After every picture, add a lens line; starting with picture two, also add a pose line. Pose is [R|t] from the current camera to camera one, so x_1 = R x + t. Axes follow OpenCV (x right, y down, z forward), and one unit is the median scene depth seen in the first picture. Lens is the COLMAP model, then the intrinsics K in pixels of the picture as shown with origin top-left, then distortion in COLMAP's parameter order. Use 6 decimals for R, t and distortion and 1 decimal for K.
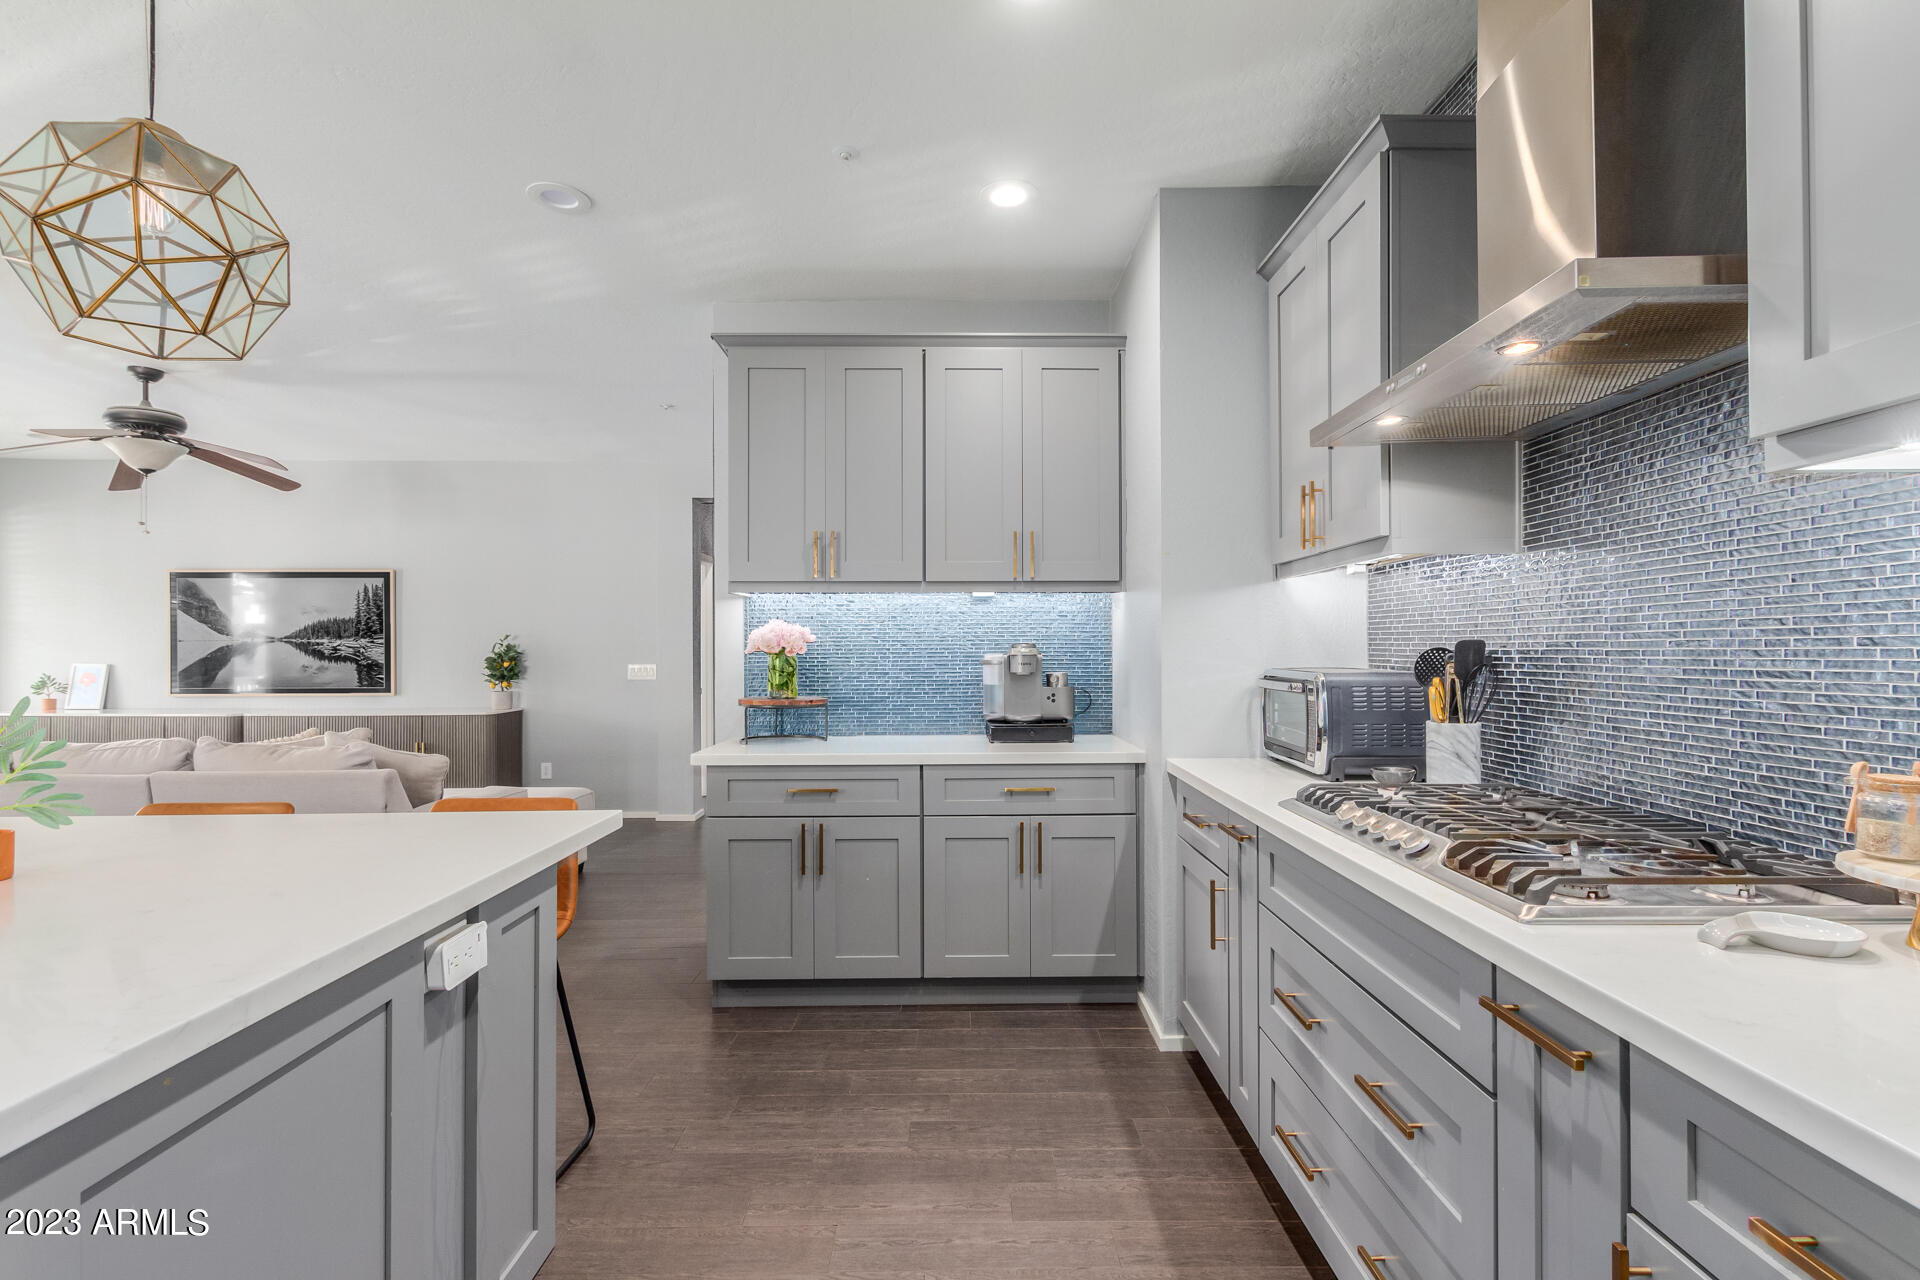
lens RADIAL K [[916.4, 0, 960.0], [0, 916.4, 640.0], [0, 0, 1]] dist [-0.001995, -0.000145]
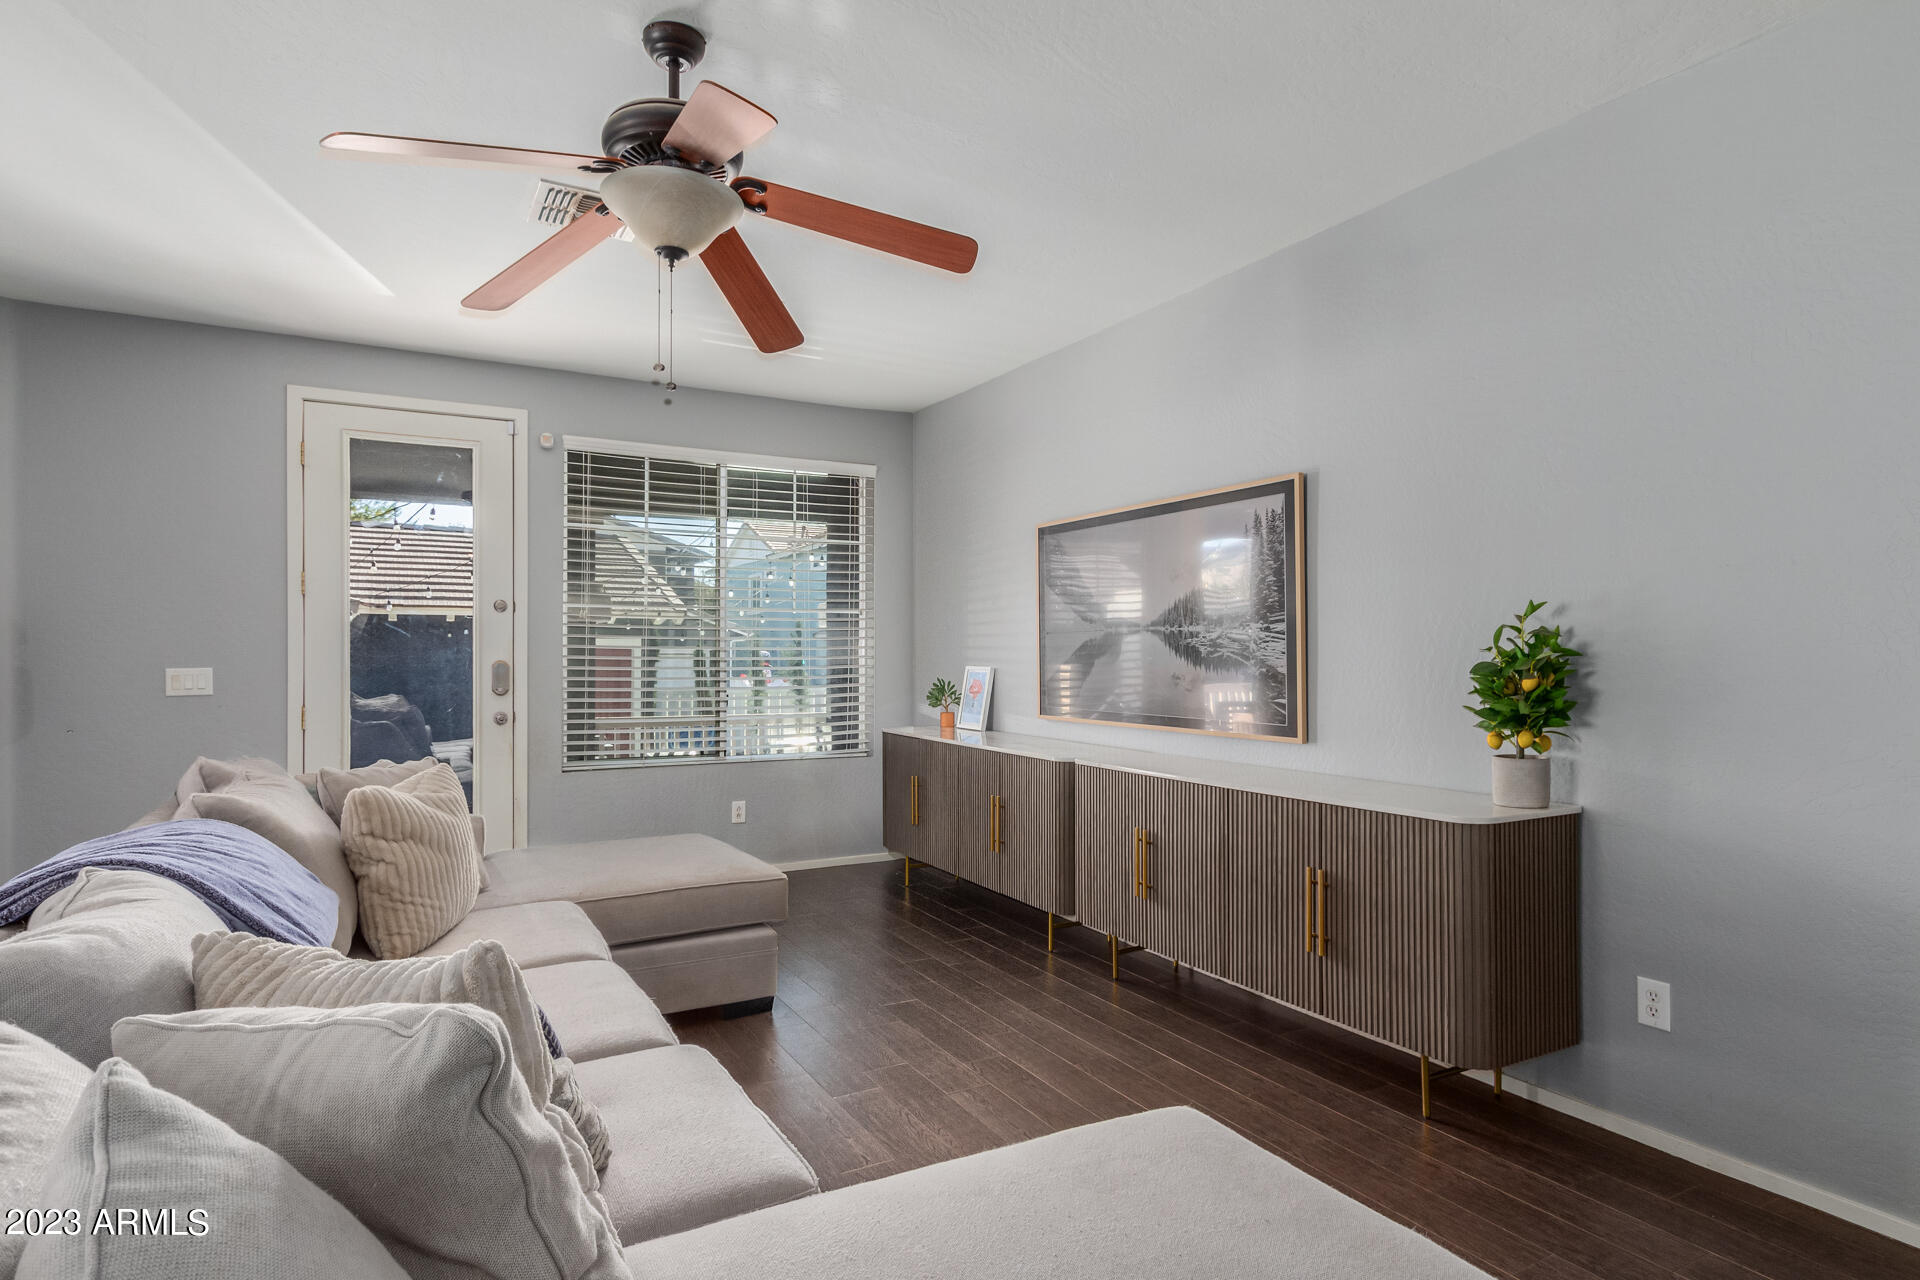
lens RADIAL K [[1046.7, 0, 950.7], [0, 1046.7, 649.5], [0, 0, 1]] dist [0.001469, -0.000058]
pose [[0.470667, -0.001815, -0.882309, -0.234580], [0.009051, 0.999955, 0.002772, 0.009808], [0.882265, -0.009291, 0.470662, 0.593602]]
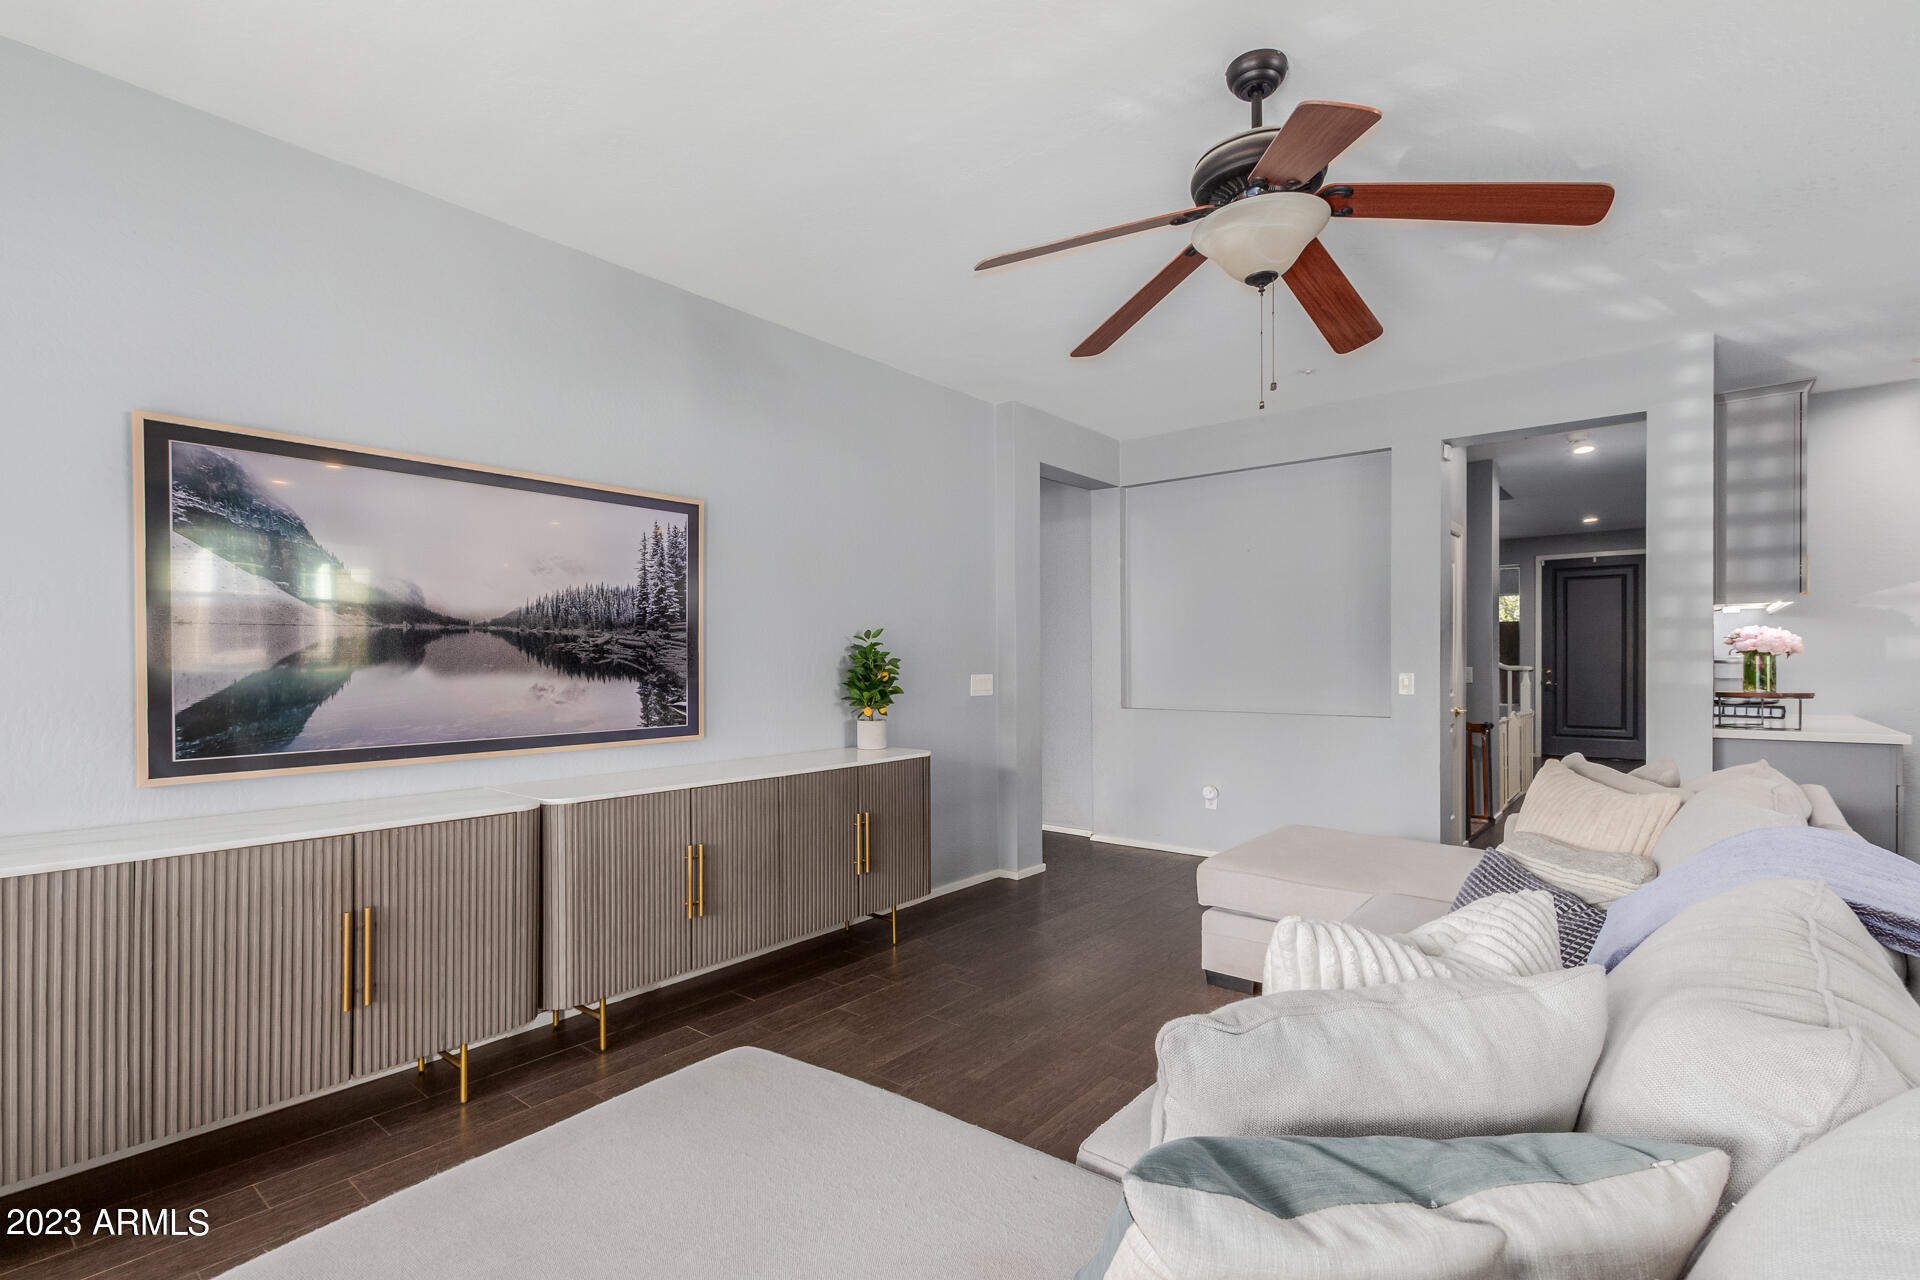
lens RADIAL K [[886.3, 0, 959.6], [0, 886.3, 657.5], [0, 0, 1]] dist [0.000609, -0.000001]
pose [[0.636967, 0.001987, 0.770889, -0.920665], [-0.007195, 0.999968, 0.003367, 0.010708], [-0.770857, -0.007692, 0.636961, 0.558895]]
